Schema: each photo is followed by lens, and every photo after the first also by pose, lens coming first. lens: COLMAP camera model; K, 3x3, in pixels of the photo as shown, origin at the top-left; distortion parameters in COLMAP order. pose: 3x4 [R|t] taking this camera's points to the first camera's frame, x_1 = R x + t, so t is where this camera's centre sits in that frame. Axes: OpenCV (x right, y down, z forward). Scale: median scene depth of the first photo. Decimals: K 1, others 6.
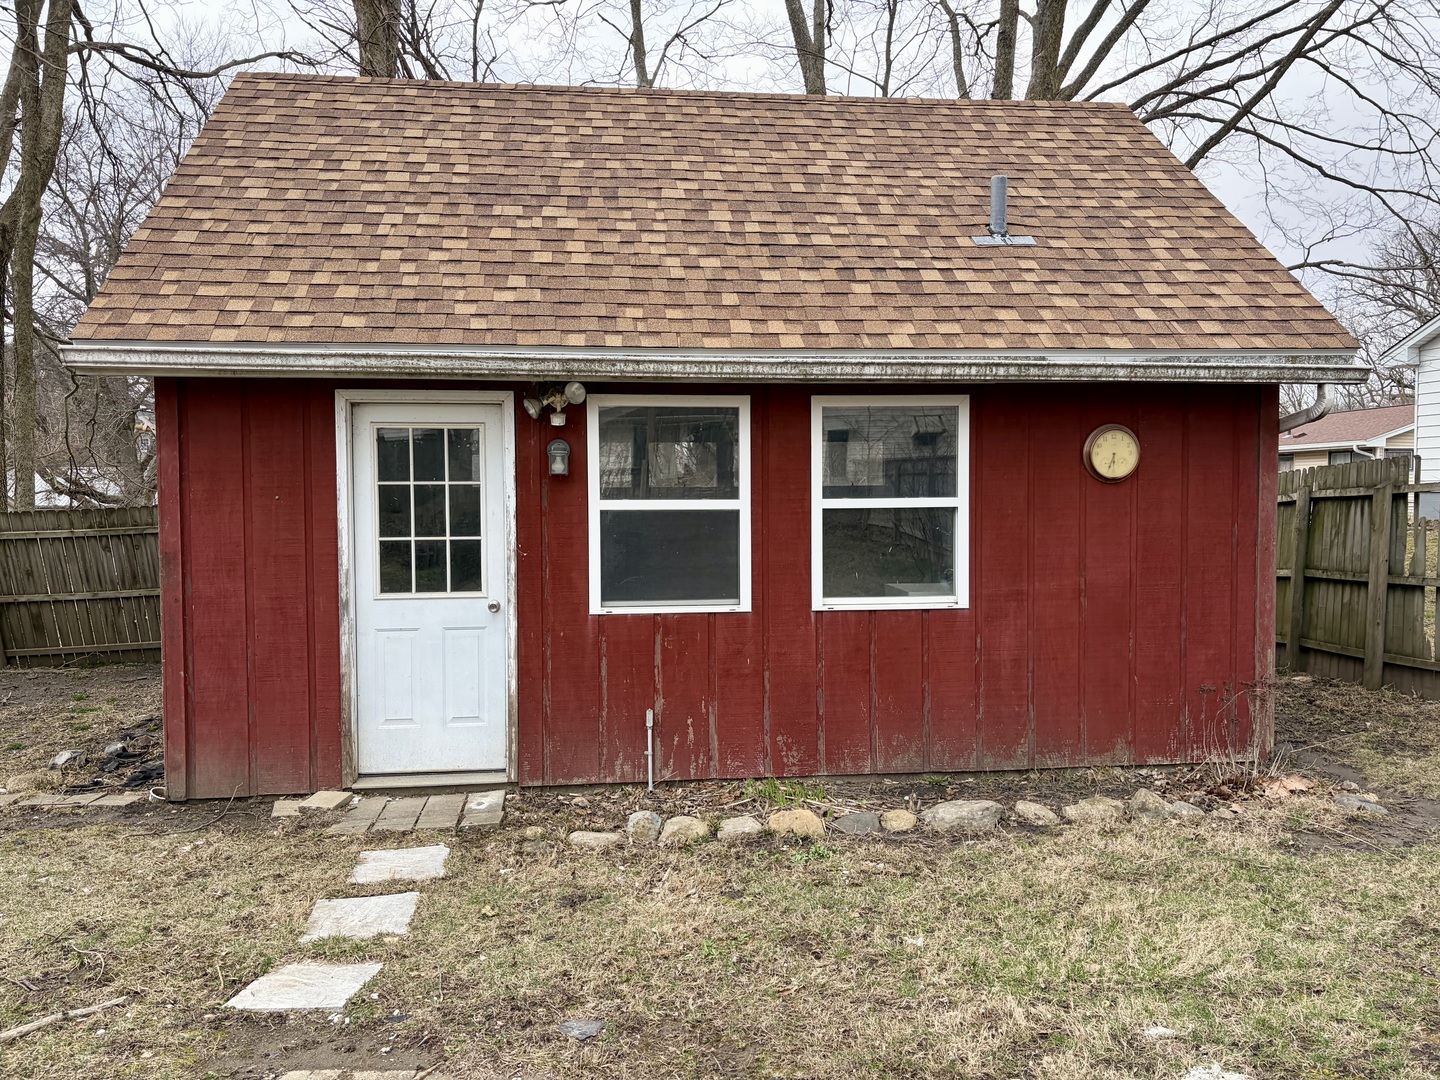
lens RADIAL K [[1093.4, 0, 722.1], [0, 1093.4, 535.8], [0, 0, 1]] dist [0.019884, -0.008431]
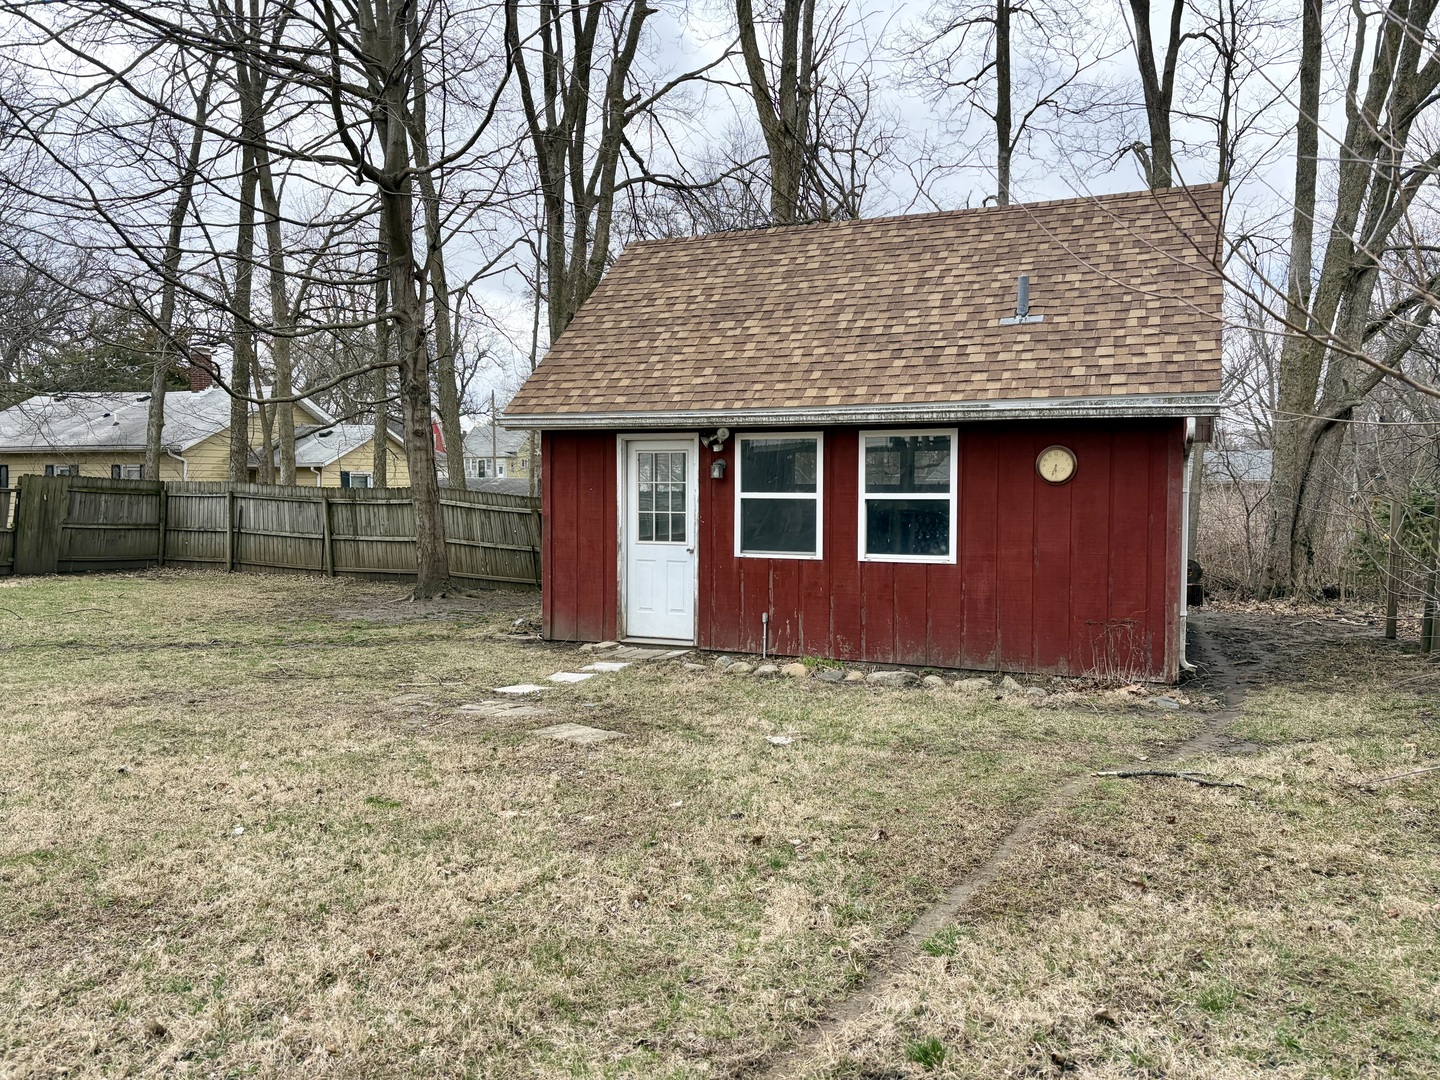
lens RADIAL K [[1086.8, 0, 723.5], [0, 1086.8, 538.6], [0, 0, 1]] dist [0.080934, -0.098752]
pose [[0.864626, 0.031819, -0.501407, 0.746268], [-0.028336, 0.999492, 0.014564, 0.016853], [0.501616, 0.001615, 0.865089, -0.540165]]
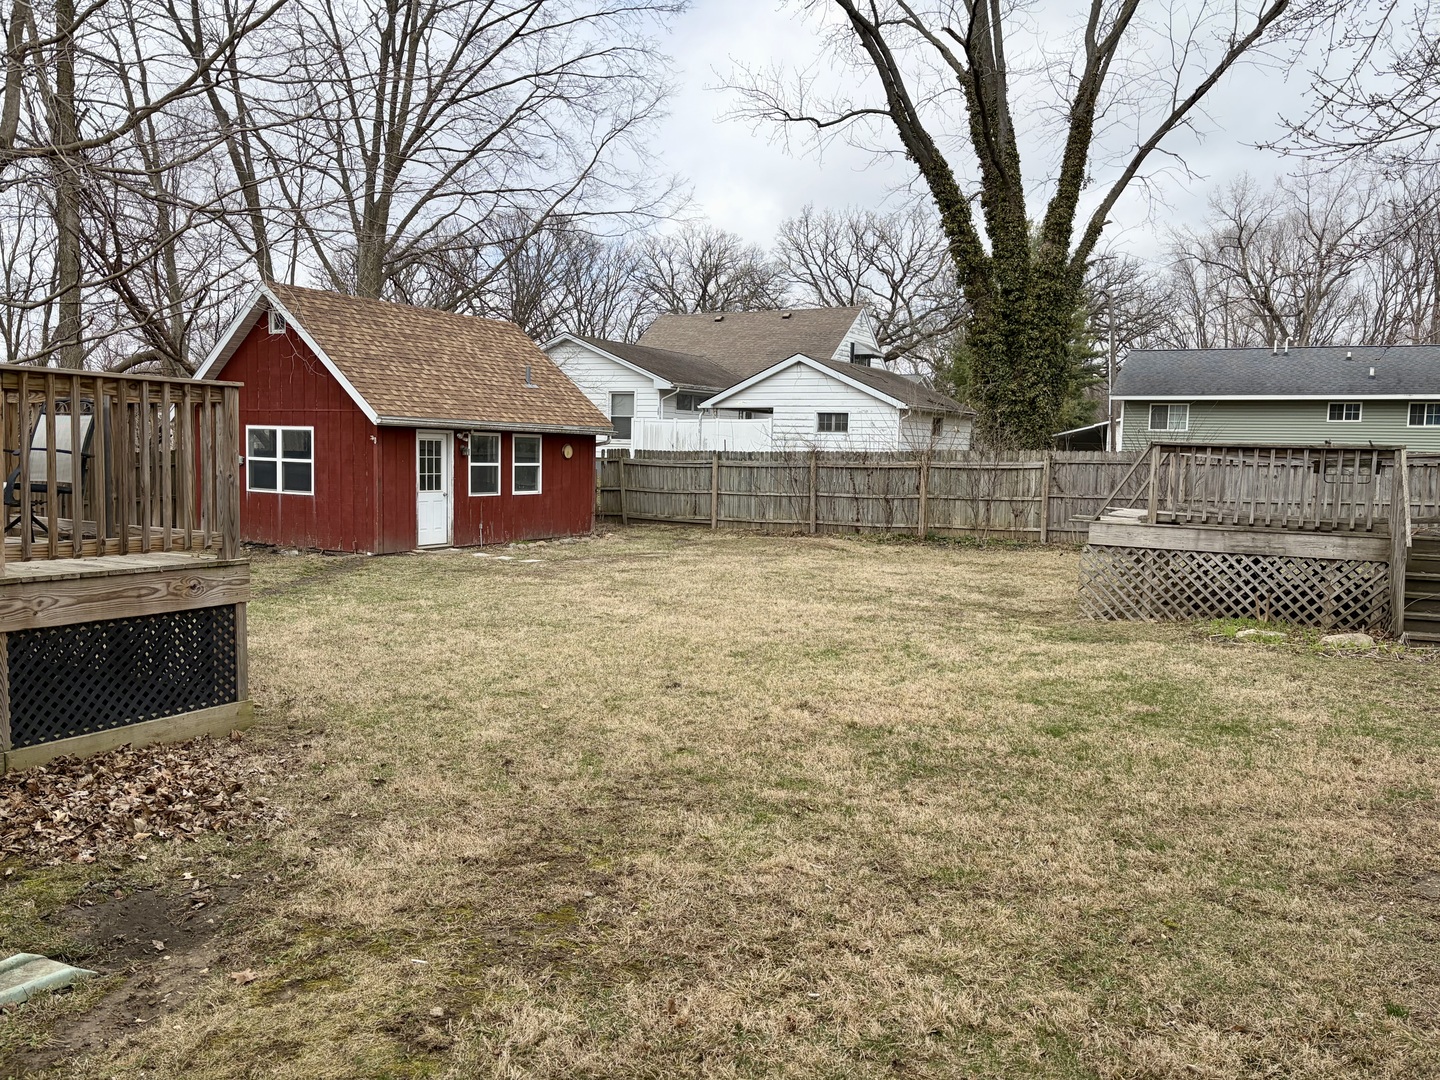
lens RADIAL K [[1086.8, 0, 723.5], [0, 1086.8, 538.6], [0, 0, 1]] dist [0.080934, -0.098752]
pose [[0.583960, -0.045363, 0.810514, -2.421641], [0.006994, 0.998682, 0.050855, 0.035825], [-0.811753, -0.024028, 0.583507, -1.638925]]
